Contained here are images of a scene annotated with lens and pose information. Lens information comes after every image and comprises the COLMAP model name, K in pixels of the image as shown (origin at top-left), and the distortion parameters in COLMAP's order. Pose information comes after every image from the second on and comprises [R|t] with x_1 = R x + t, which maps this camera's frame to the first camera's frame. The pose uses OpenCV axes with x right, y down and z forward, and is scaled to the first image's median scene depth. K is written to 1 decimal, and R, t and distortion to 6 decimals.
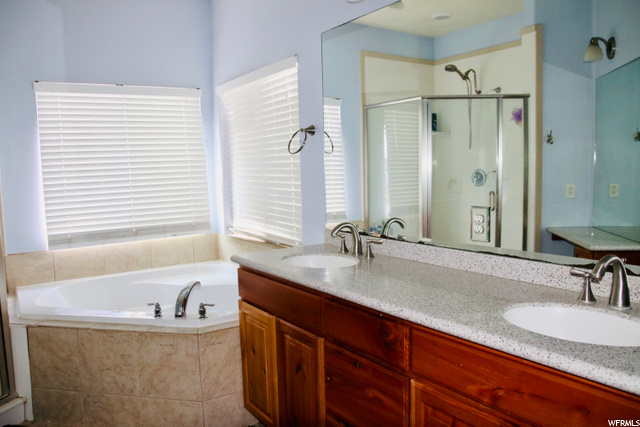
lens RADIAL K [[503.0, 0, 315.7], [0, 503.0, 212.6], [0, 0, 1]] dist [-0.119344, 0.076088]
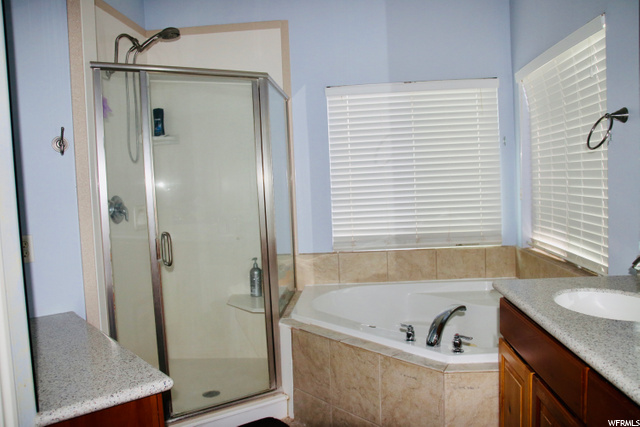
lens RADIAL K [[503.0, 0, 315.8], [0, 503.0, 214.5], [0, 0, 1]] dist [-0.119344, 0.076088]
pose [[0.787336, 0.034542, -0.615556, 0.083411], [-0.033736, 0.999347, 0.012928, -0.018392], [0.615600, 0.010588, 0.787987, 0.204387]]
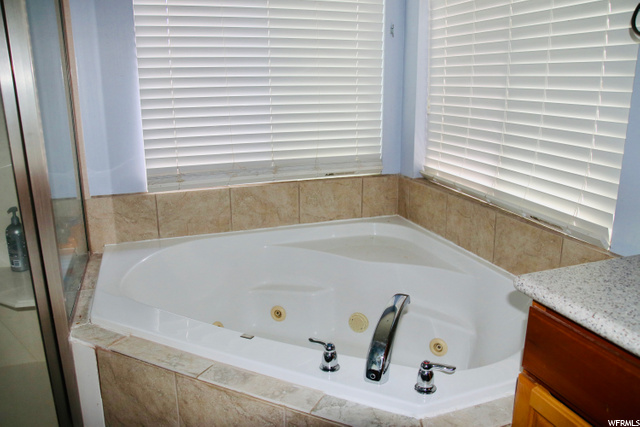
lens RADIAL K [[503.0, 0, 317.4], [0, 503.0, 215.5], [0, 0, 1]] dist [-0.119344, 0.076088]
pose [[0.970466, 0.087634, -0.224758, -0.233936], [-0.047032, 0.982538, 0.180021, -0.029038], [0.236610, -0.164133, 0.957641, 0.549113]]
